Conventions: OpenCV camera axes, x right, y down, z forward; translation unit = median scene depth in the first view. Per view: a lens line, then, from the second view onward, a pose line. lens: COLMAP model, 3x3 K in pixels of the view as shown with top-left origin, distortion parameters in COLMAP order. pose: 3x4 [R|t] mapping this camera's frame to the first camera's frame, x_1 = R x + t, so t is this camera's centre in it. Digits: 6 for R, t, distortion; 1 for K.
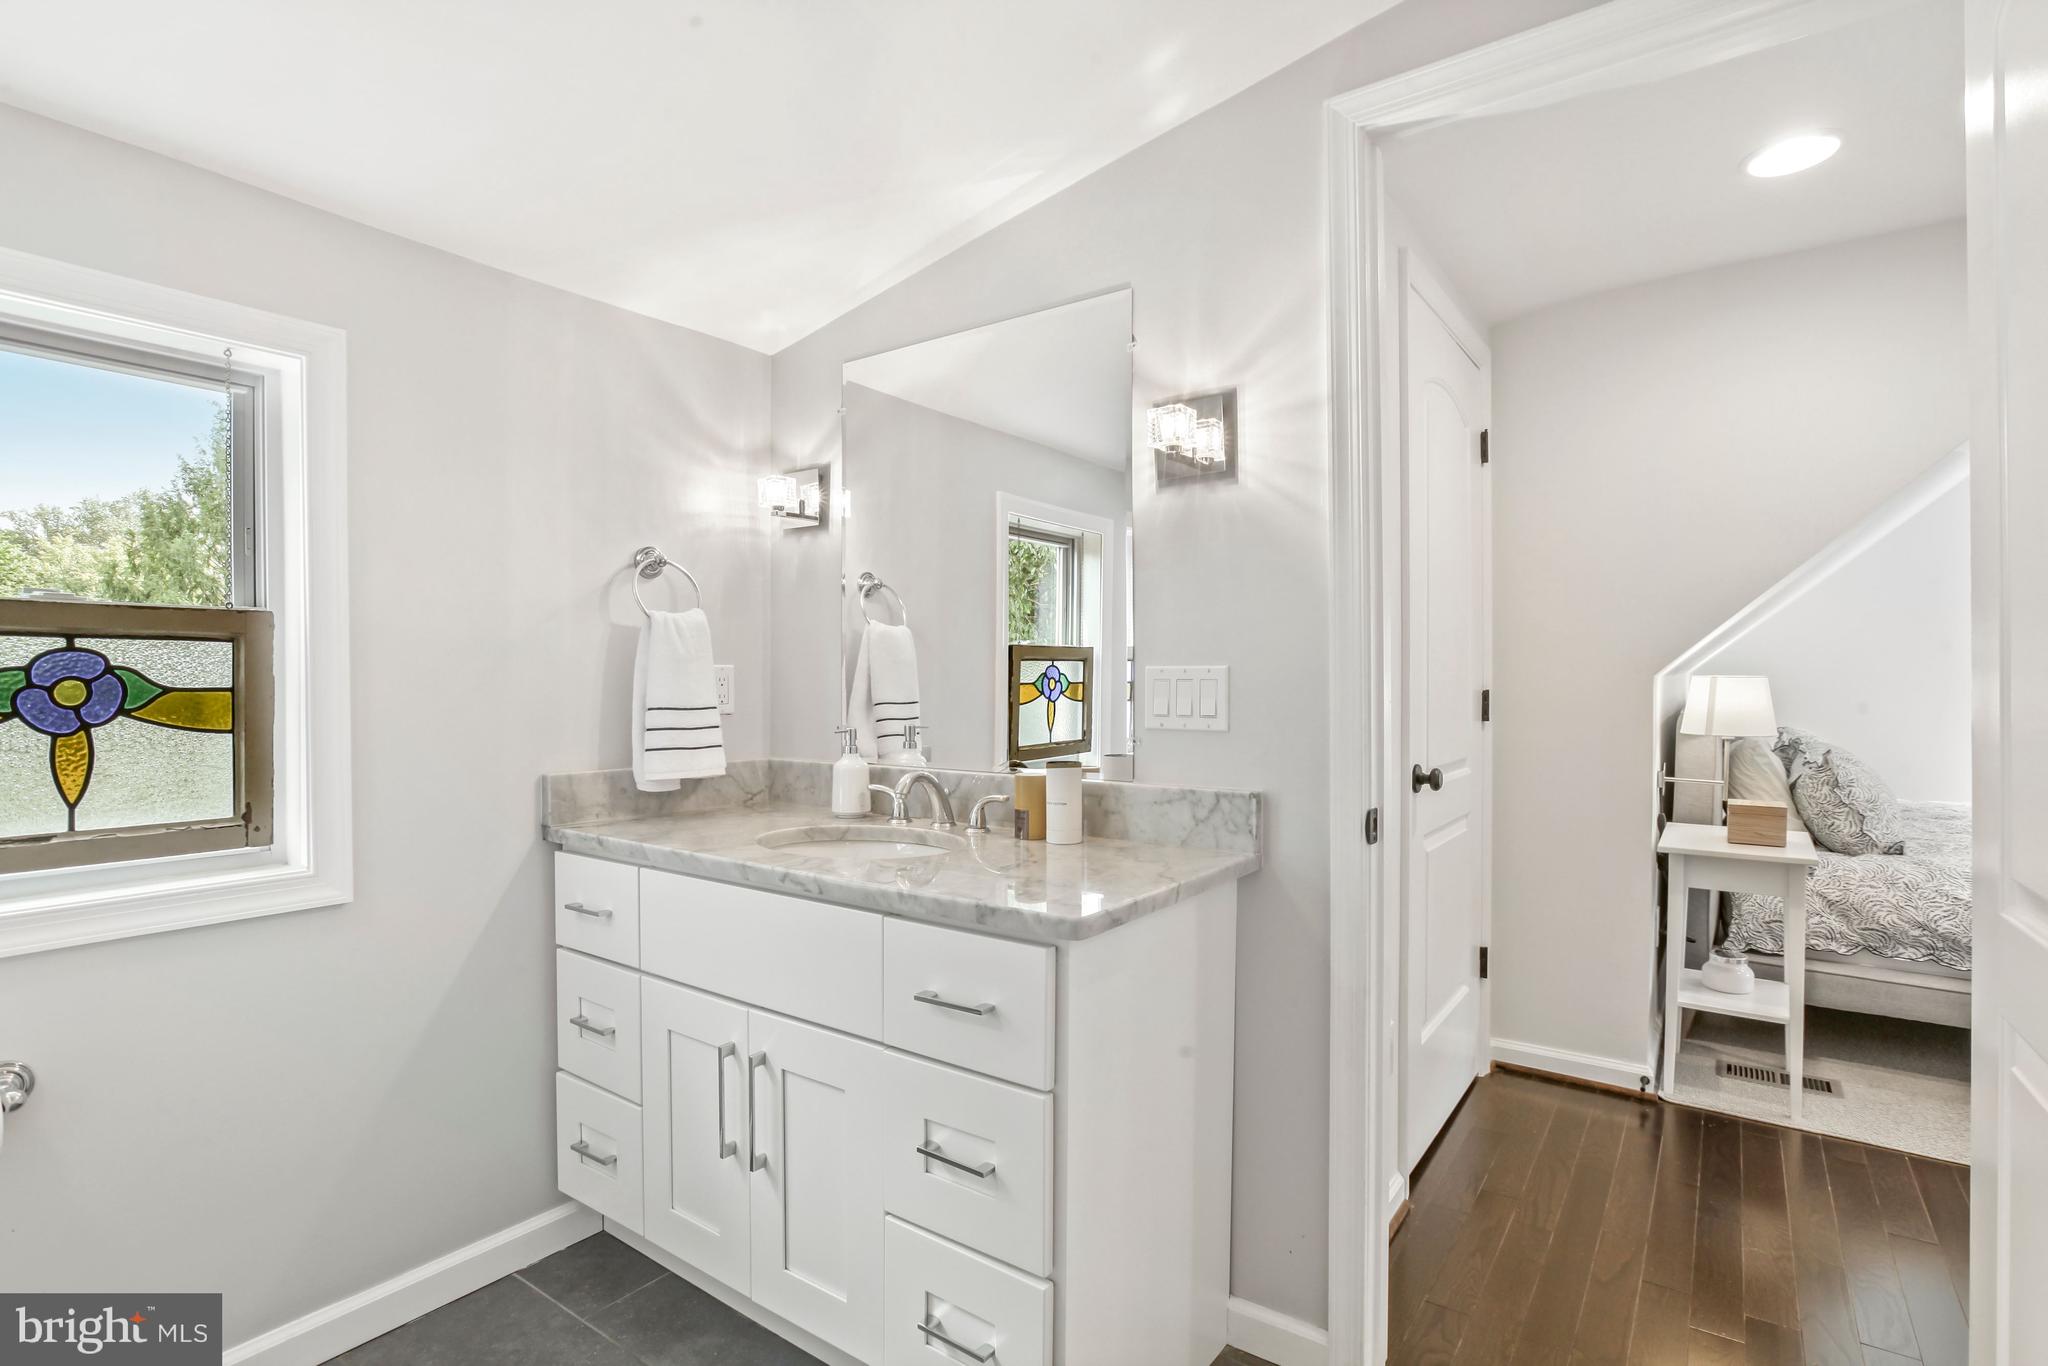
lens RADIAL K [[982.5, 0, 1025.6], [0, 982.5, 684.1], [0, 0, 1]] dist [-0.031048, 0.002726]
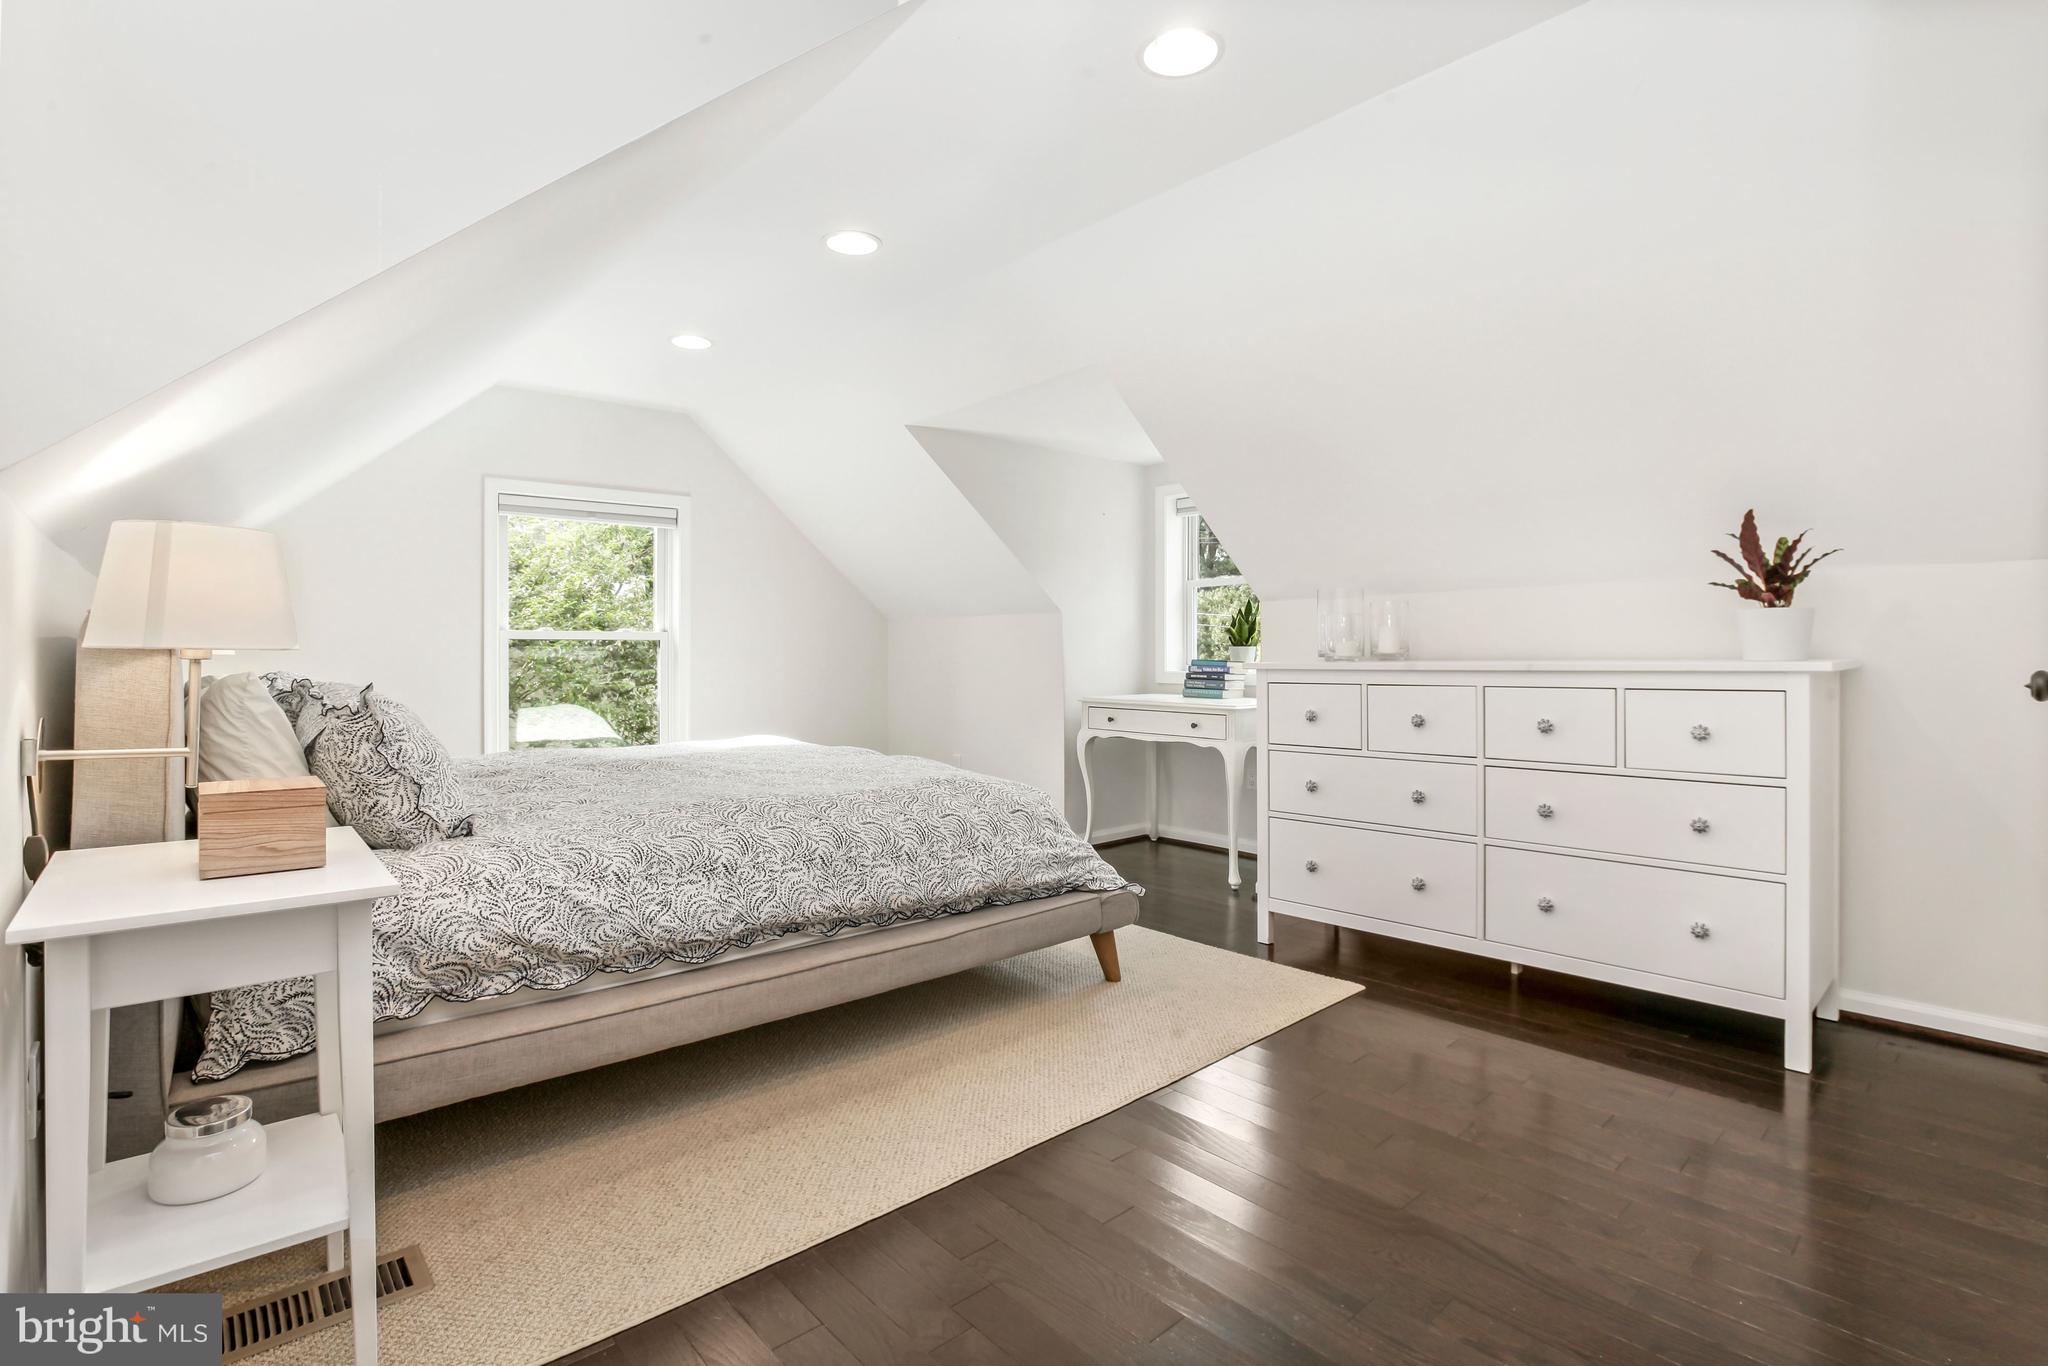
lens RADIAL K [[982.5, 0, 1023.1], [0, 982.5, 665.9], [0, 0, 1]] dist [-0.031048, 0.002726]
pose [[0.227966, -0.006678, 0.973646, 0.357671], [-0.001400, 0.999973, 0.007186, 0.056510], [-0.973668, -0.003001, 0.227951, 0.495337]]
